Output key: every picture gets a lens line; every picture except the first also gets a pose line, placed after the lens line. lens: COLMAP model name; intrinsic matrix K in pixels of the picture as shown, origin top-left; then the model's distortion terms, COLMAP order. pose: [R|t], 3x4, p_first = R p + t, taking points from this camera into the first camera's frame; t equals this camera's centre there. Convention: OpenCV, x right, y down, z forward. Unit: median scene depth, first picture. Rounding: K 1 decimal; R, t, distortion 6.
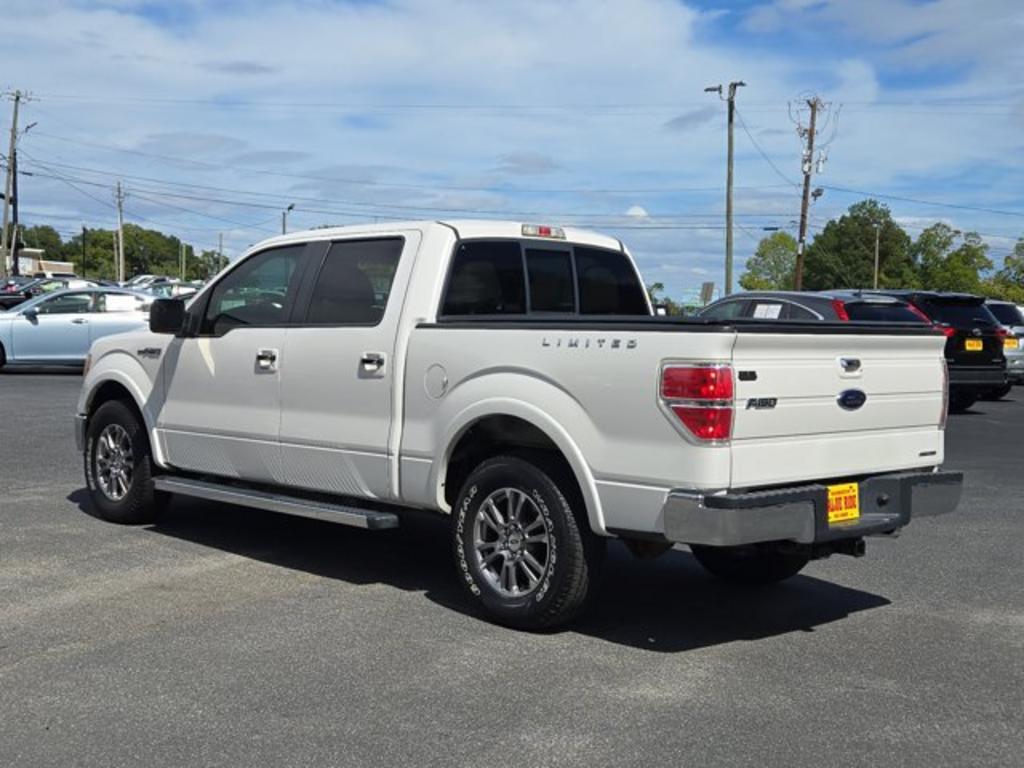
lens RADIAL K [[1359.2, 0, 516.8], [0, 1359.2, 384.3], [0, 0, 1]] dist [0.152947, -0.510810]
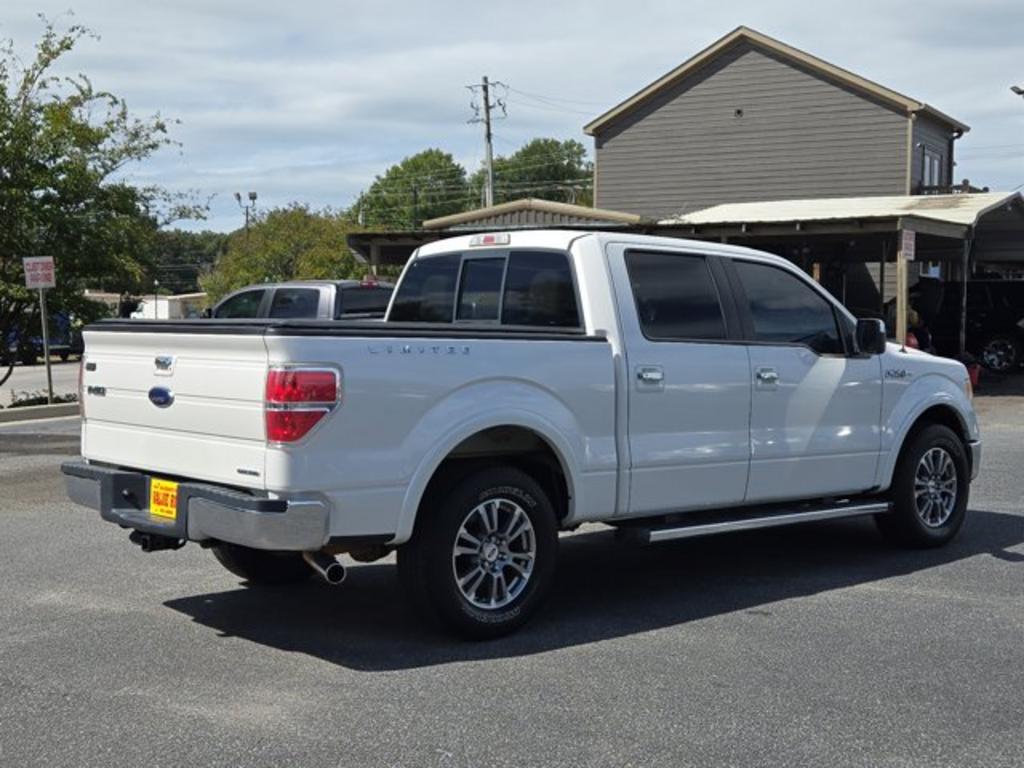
lens RADIAL K [[1359.2, 0, 516.8], [0, 1359.2, 384.3], [0, 0, 1]] dist [0.152947, -0.510810]
pose [[-0.030180, 0.020347, -0.999337, 1.175805], [-0.059248, 0.997998, 0.022109, -0.034310], [0.997787, 0.059876, -0.028914, 1.215364]]
